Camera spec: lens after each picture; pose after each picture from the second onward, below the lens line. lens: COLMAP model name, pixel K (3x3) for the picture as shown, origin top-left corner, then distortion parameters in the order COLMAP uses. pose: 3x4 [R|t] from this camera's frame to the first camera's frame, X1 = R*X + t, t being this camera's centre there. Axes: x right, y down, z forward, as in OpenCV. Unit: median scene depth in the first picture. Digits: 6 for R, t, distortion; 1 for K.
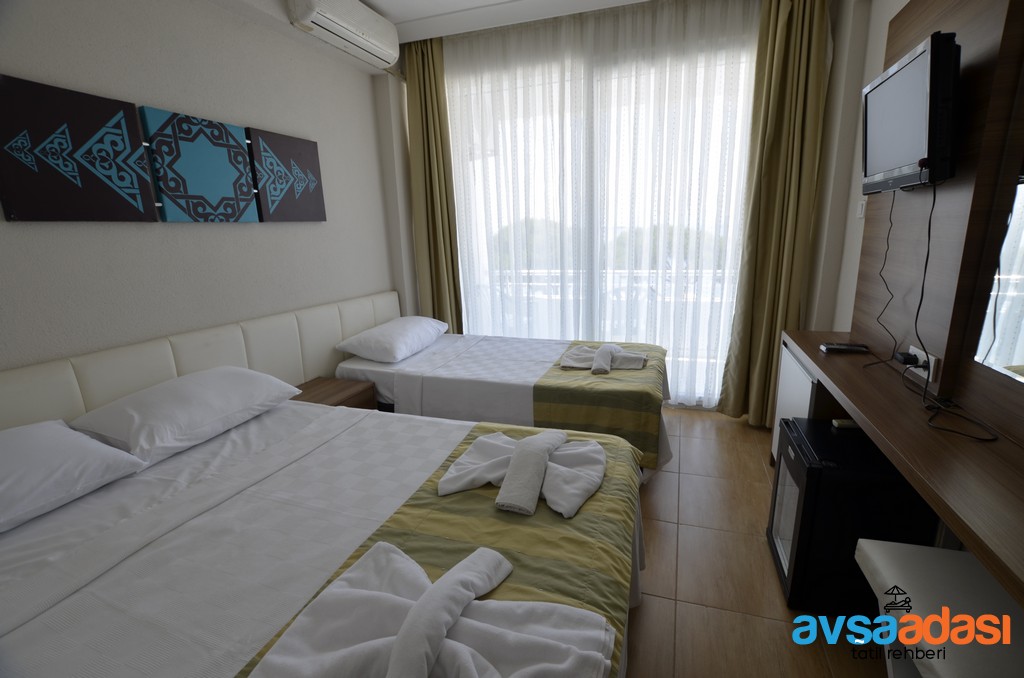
lens RADIAL K [[452.4, 0, 538.4], [0, 452.4, 333.5], [0, 0, 1]] dist [-0.038875, 0.008785]
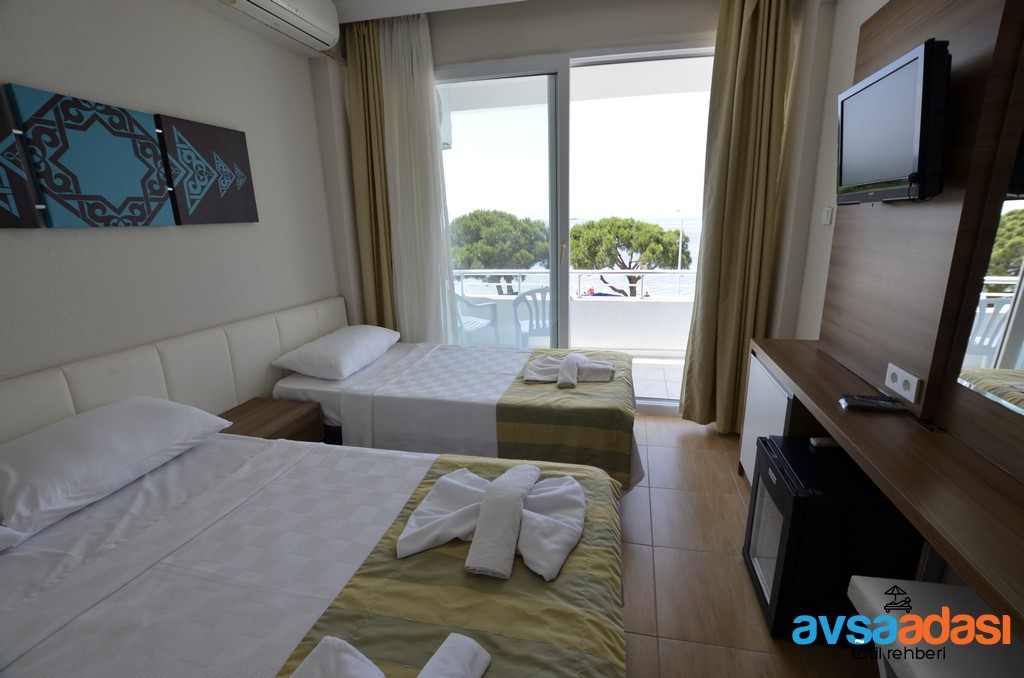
lens RADIAL K [[452.4, 0, 538.1], [0, 452.4, 335.2], [0, 0, 1]] dist [-0.038875, 0.008785]
pose [[0.994710, -0.017338, 0.101247, -0.022594], [0.015097, 0.999625, 0.022855, -0.055405], [-0.101605, -0.021206, 0.994599, 0.086896]]
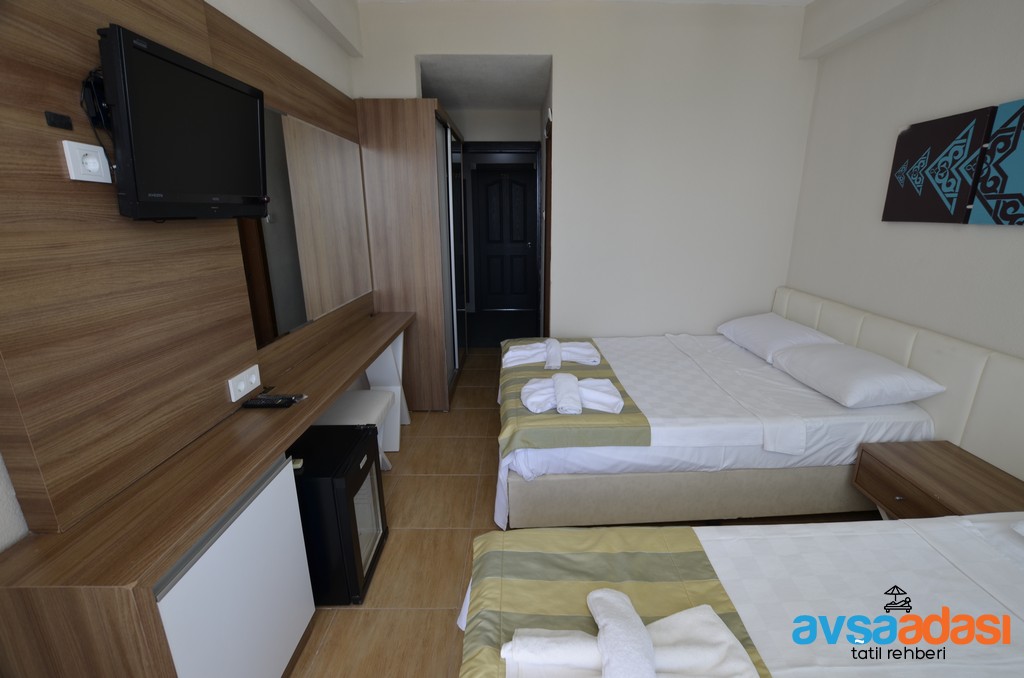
lens RADIAL K [[452.4, 0, 525.1], [0, 452.4, 355.0], [0, 0, 1]] dist [-0.038875, 0.008785]
pose [[-0.947823, 0.115835, -0.297007, 0.430119], [-0.053264, 0.861014, 0.505784, -0.437038], [0.314315, 0.495213, -0.809920, 1.603564]]
